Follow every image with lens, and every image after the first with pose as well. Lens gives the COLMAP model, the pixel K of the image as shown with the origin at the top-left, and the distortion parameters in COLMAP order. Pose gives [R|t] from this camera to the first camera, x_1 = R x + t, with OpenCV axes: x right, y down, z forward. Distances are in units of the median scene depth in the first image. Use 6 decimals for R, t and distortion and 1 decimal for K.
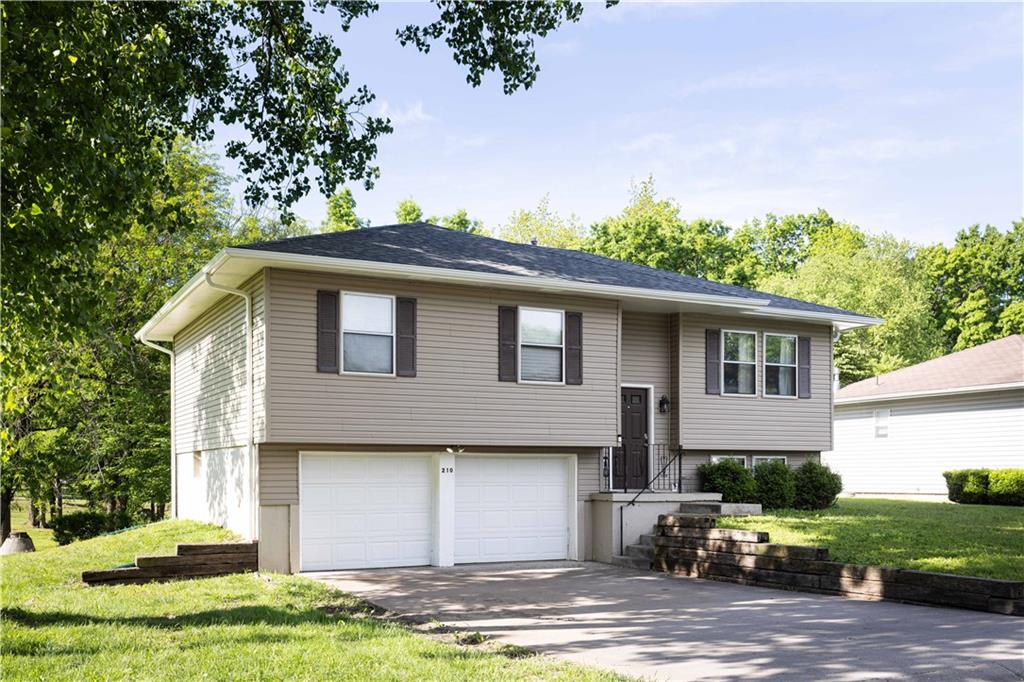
lens RADIAL K [[950.7, 0, 512.0], [0, 950.7, 341.0], [0, 0, 1]] dist [0.005066, 0.000478]
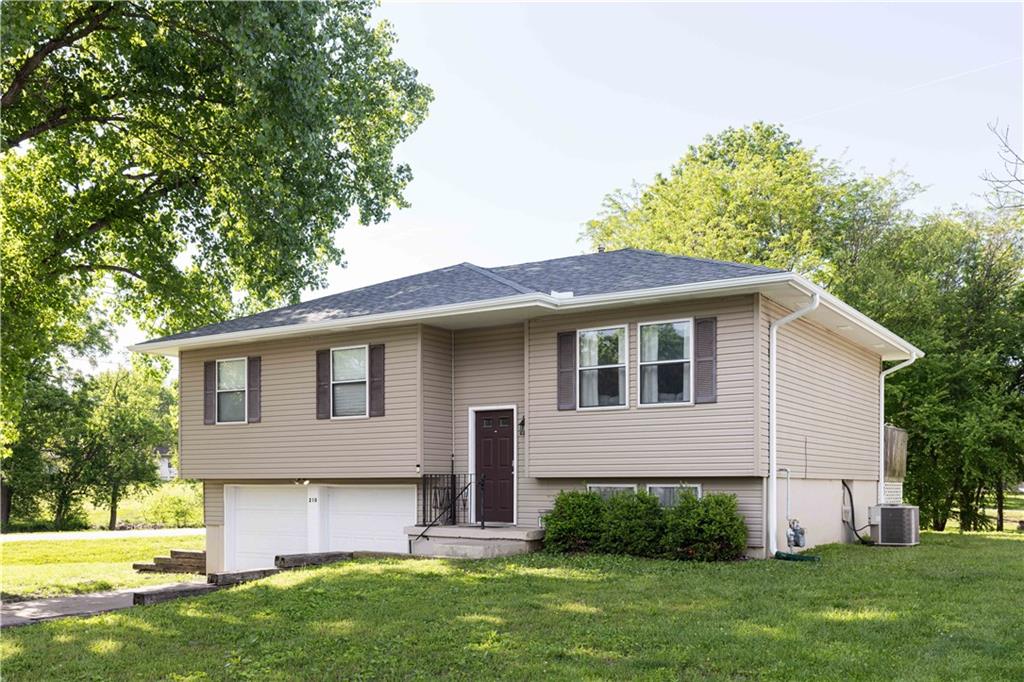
lens RADIAL K [[994.4, 0, 512.0], [0, 994.4, 341.0], [0, 0, 1]] dist [-0.034912, 0.003243]
pose [[0.499160, -0.133554, -0.856156, 1.056491], [0.110175, 0.989814, -0.090169, 0.078095], [0.859477, -0.049318, 0.508790, 0.591430]]
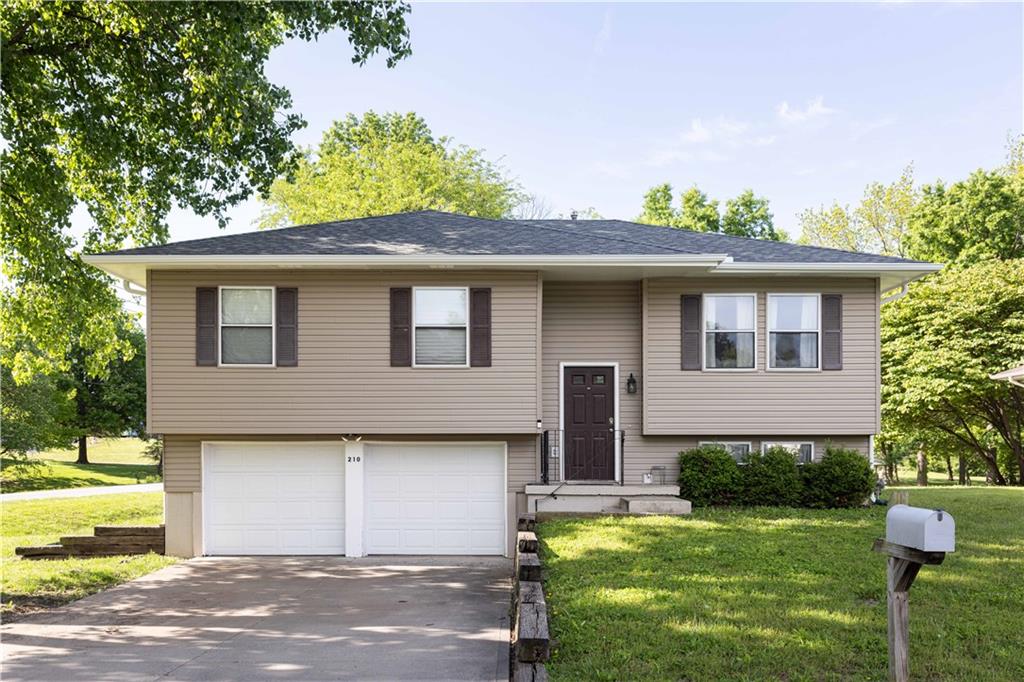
lens RADIAL K [[905.6, 0, 512.0], [0, 905.6, 341.0], [0, 0, 1]] dist [0.001724, -0.008993]
pose [[0.898656, -0.058156, -0.434782, 0.476795], [0.060007, 0.998153, -0.009483, 0.031448], [0.434530, -0.017568, 0.900486, 0.222850]]
